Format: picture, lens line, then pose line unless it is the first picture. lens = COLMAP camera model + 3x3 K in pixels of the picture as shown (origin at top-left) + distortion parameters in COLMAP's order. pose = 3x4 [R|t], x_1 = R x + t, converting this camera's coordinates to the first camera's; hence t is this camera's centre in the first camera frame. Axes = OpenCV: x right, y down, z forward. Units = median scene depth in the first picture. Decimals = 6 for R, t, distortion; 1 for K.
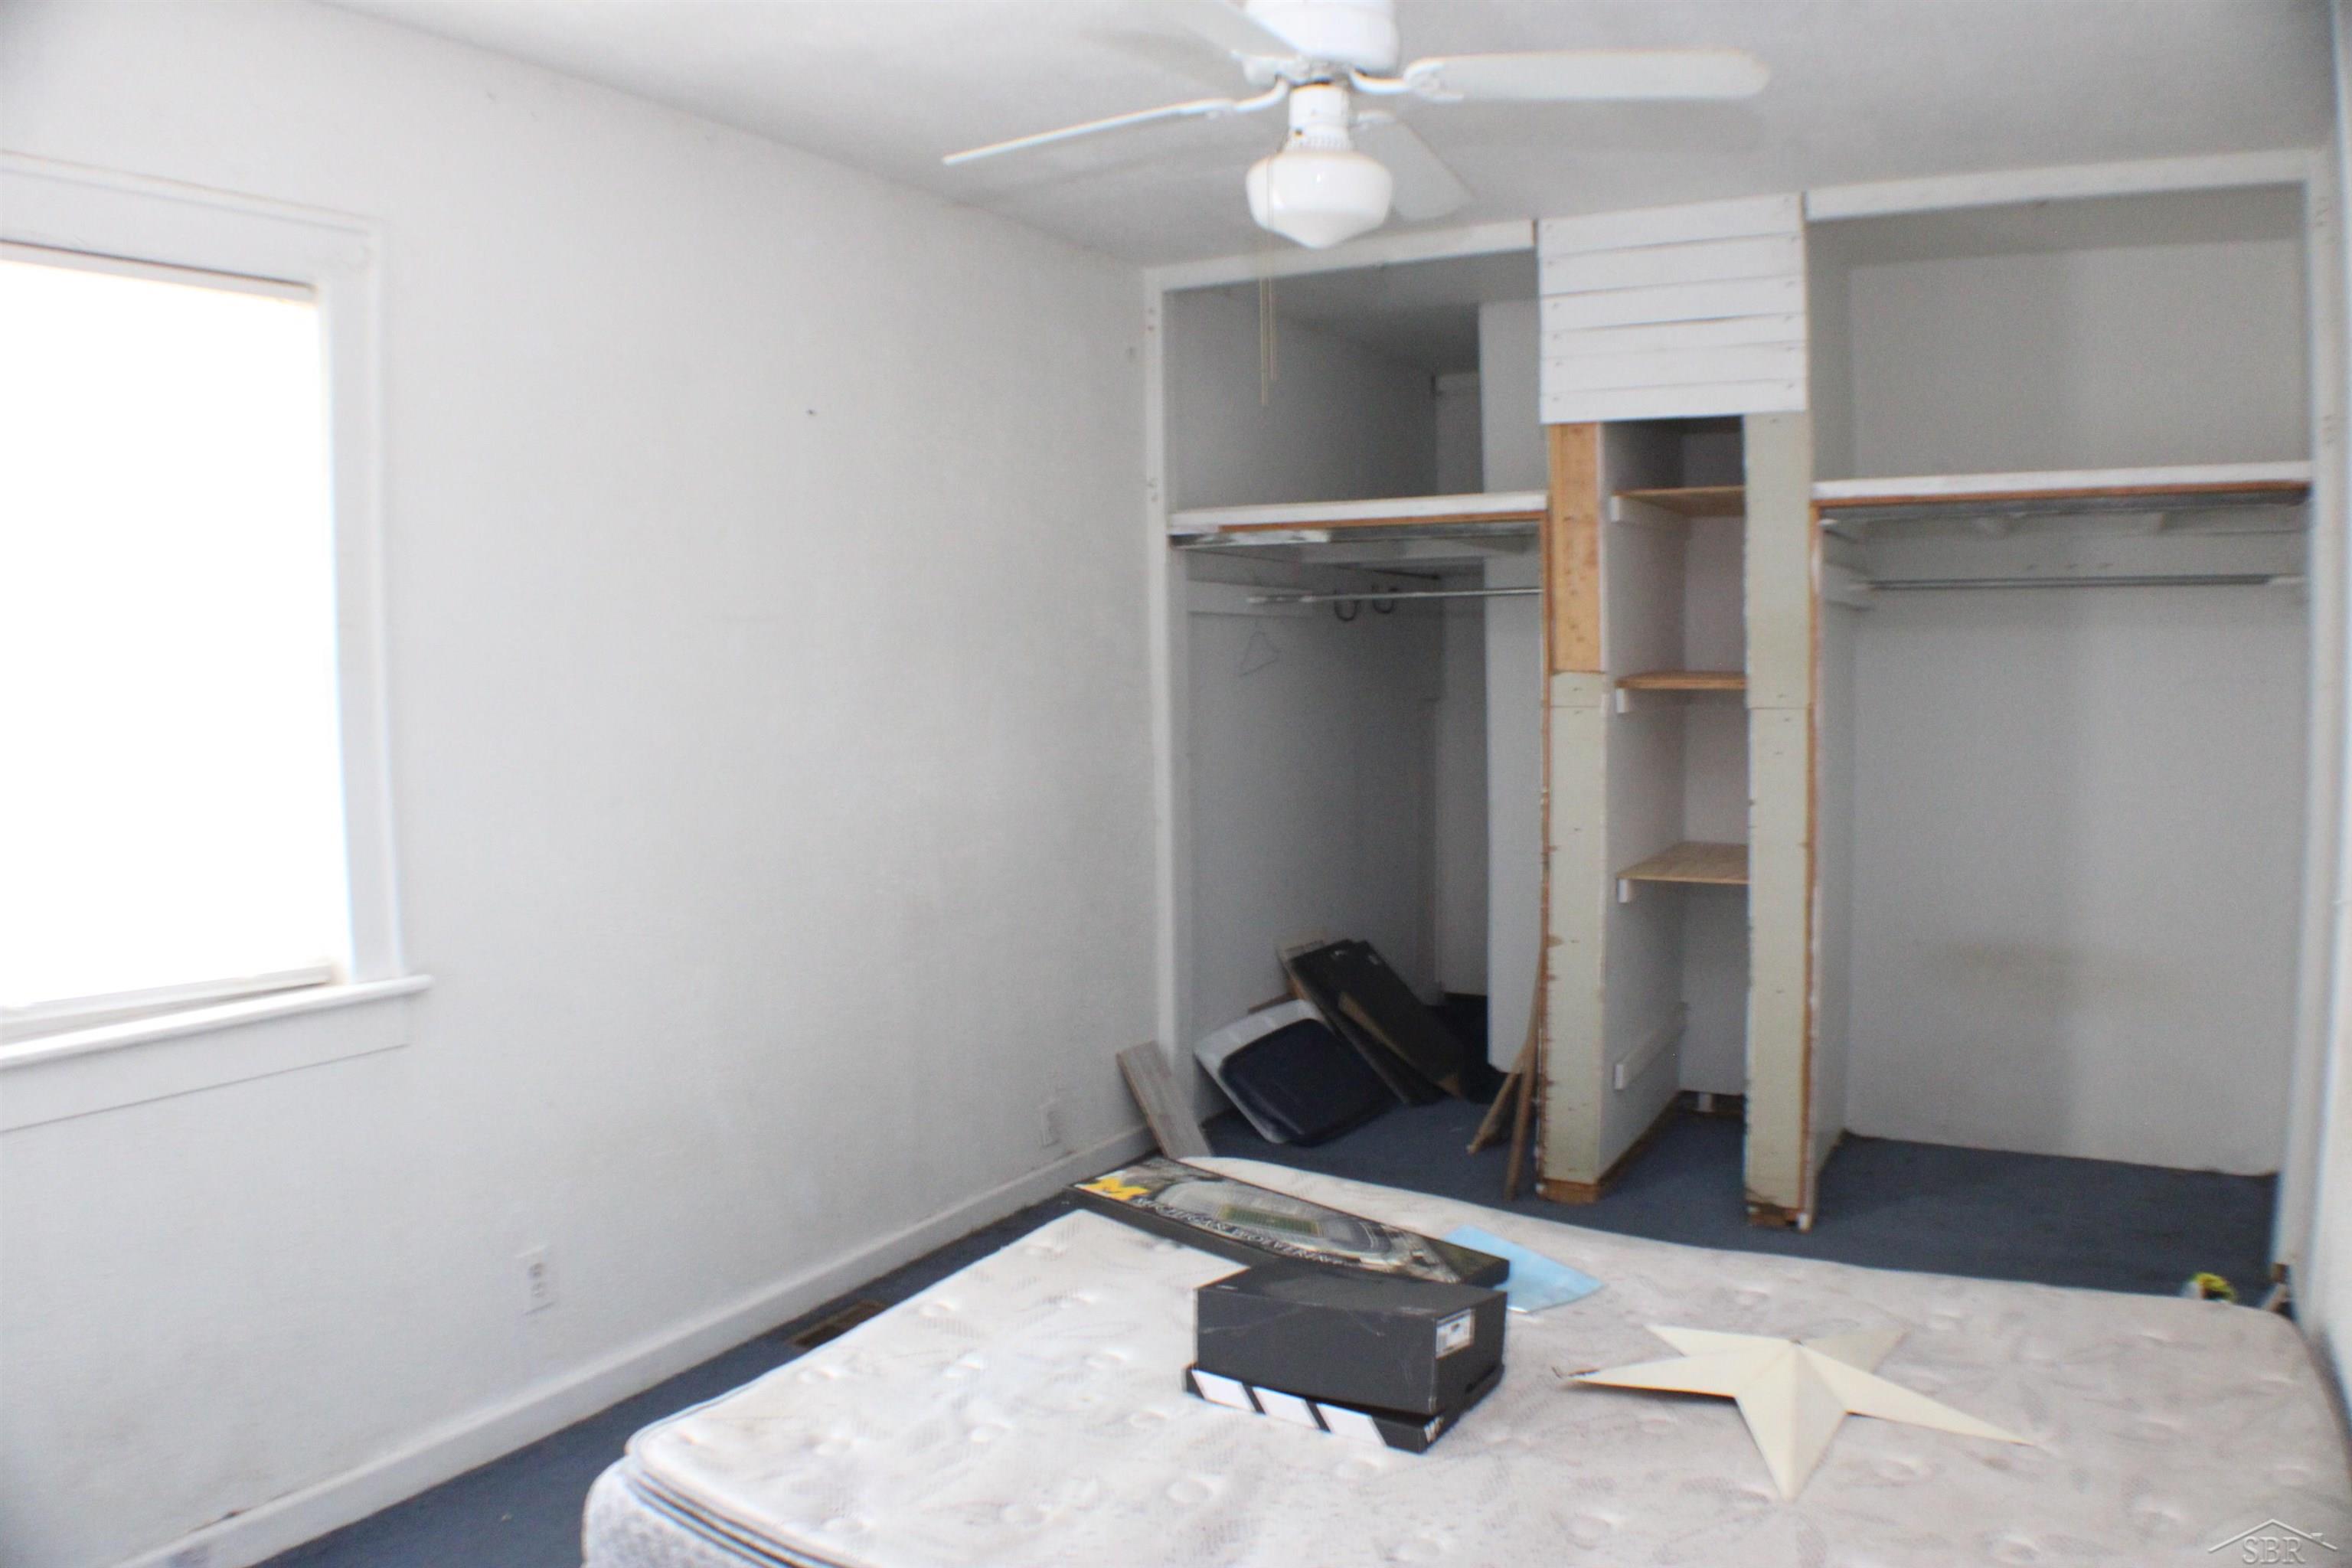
lens RADIAL K [[1671.4, 0, 1192.7], [0, 1671.4, 792.5], [0, 0, 1]] dist [-0.222268, 0.084202]
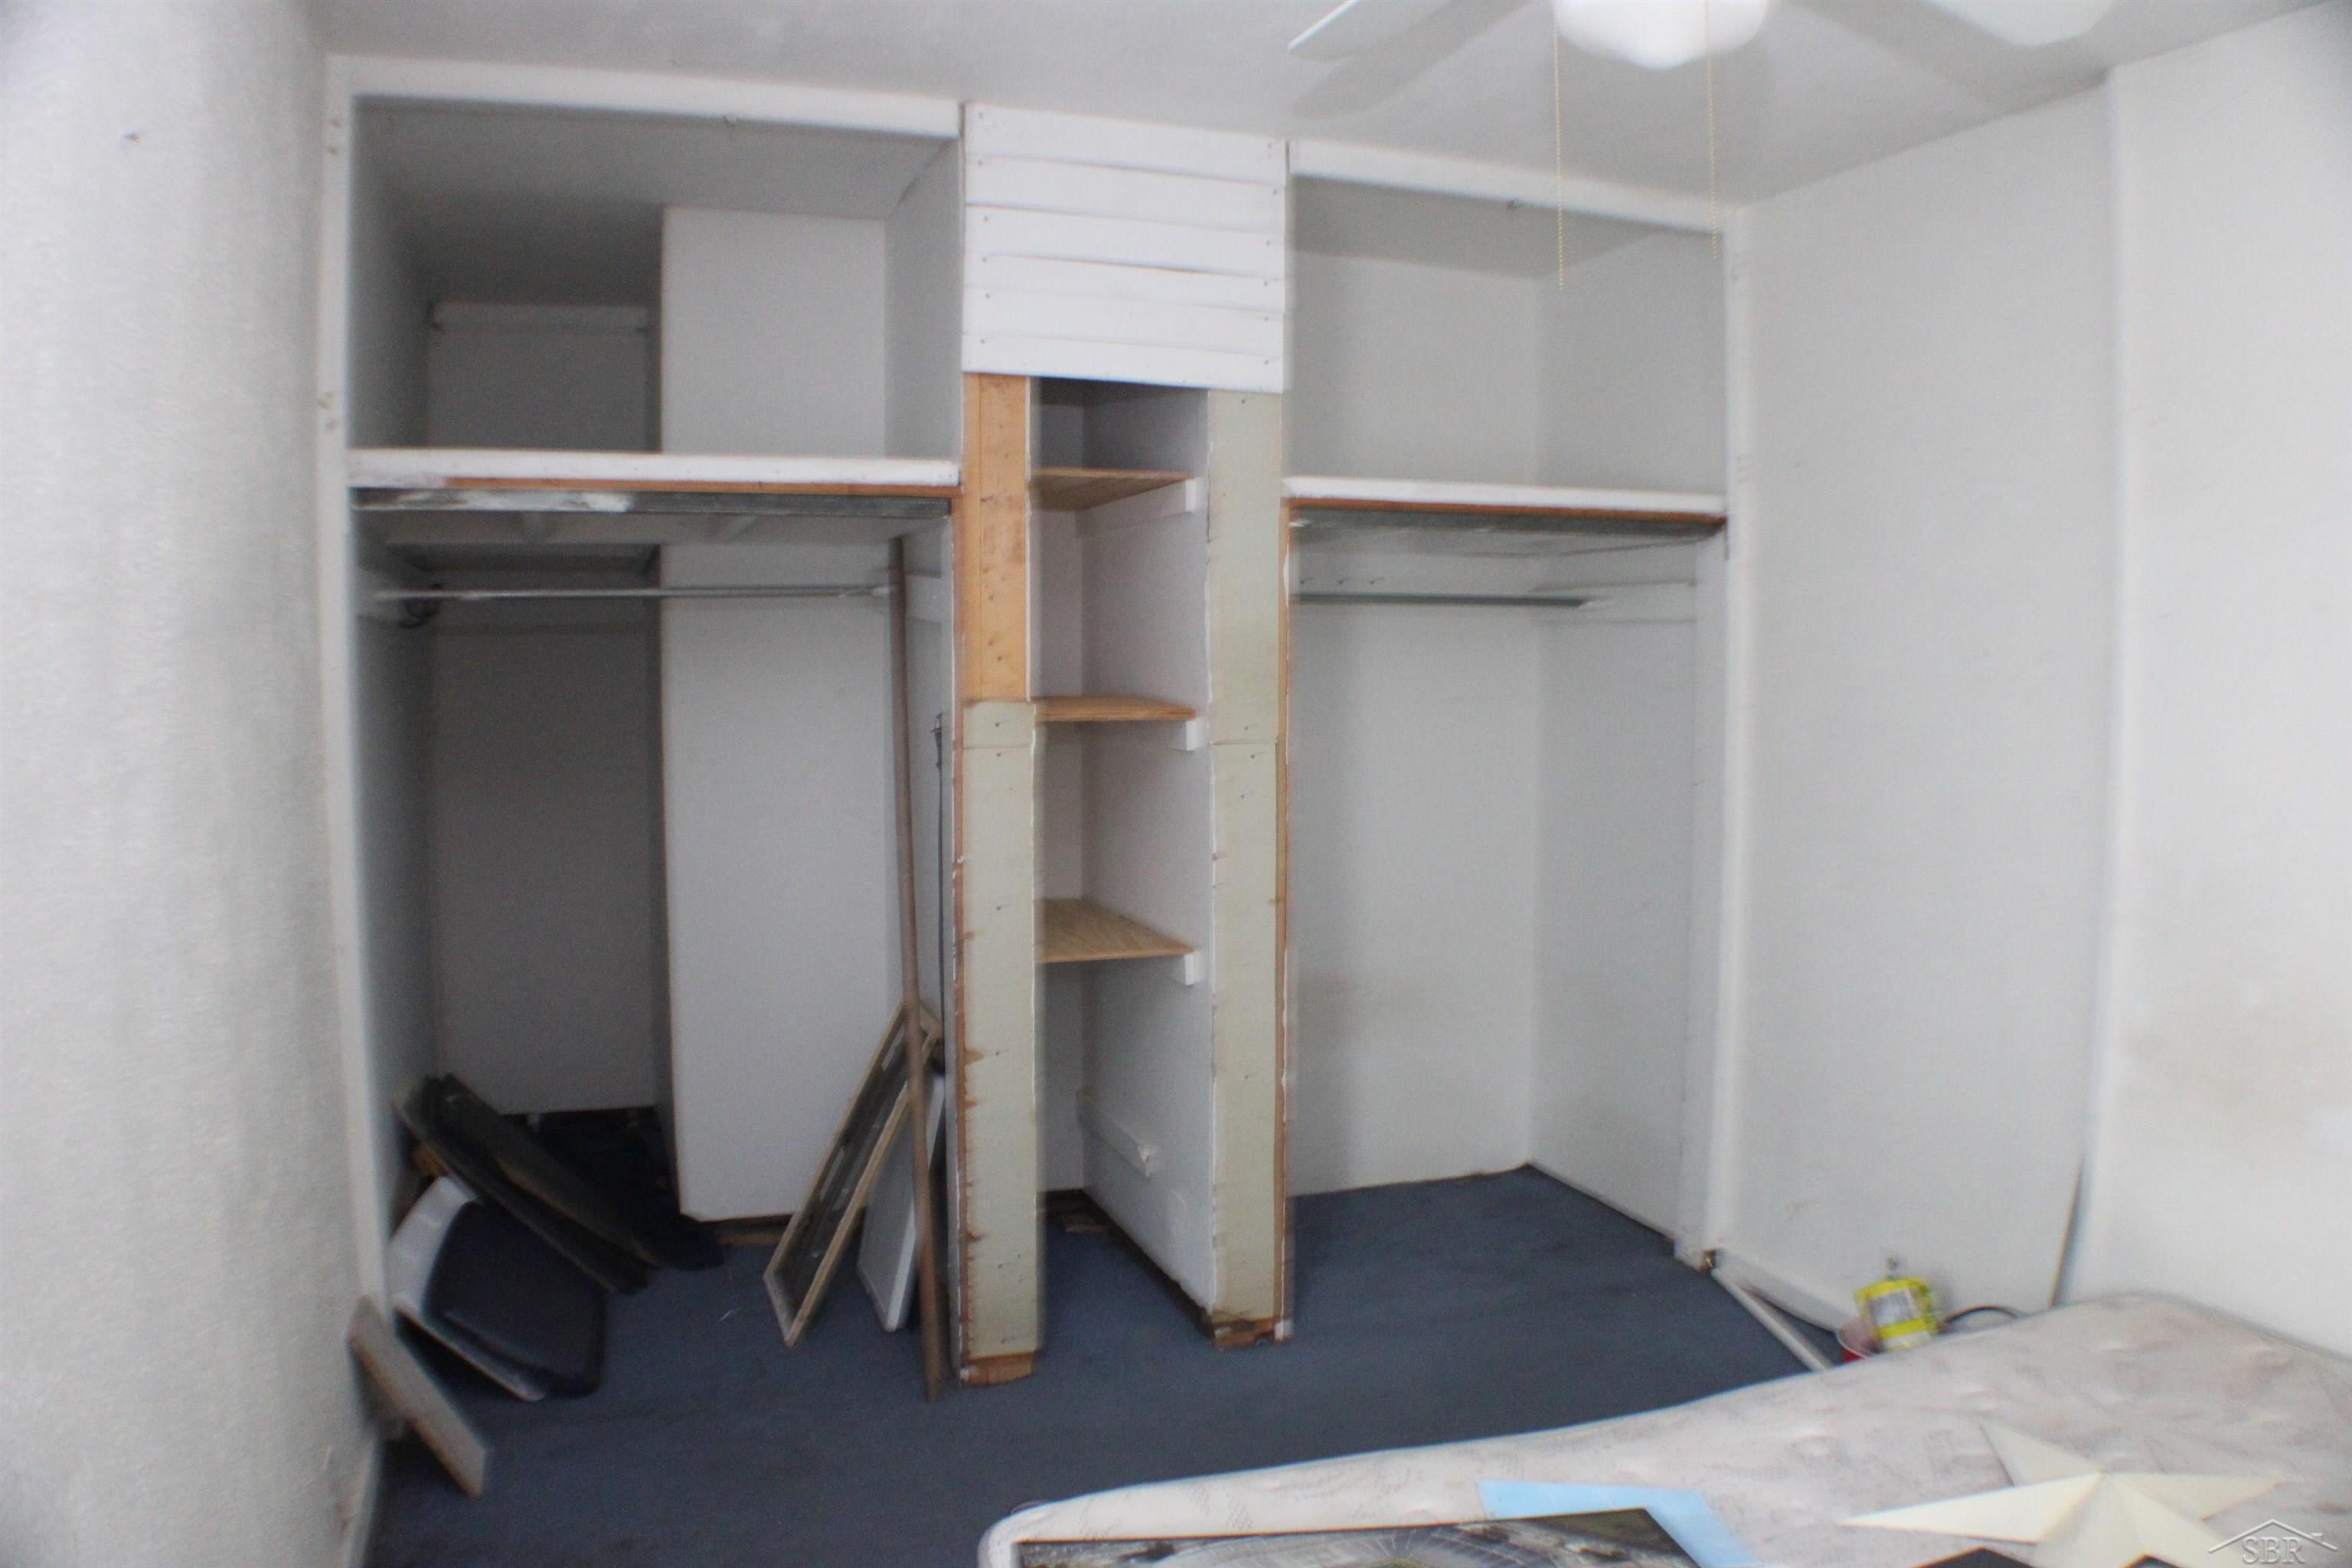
lens RADIAL K [[1671.4, 0, 1192.7], [0, 1671.4, 792.5], [0, 0, 1]] dist [-0.222268, 0.084202]
pose [[0.638611, -0.046047, 0.768151, -0.309476], [0.051498, 0.998528, 0.017044, -0.040152], [-0.767805, 0.028674, 0.640042, 0.449524]]
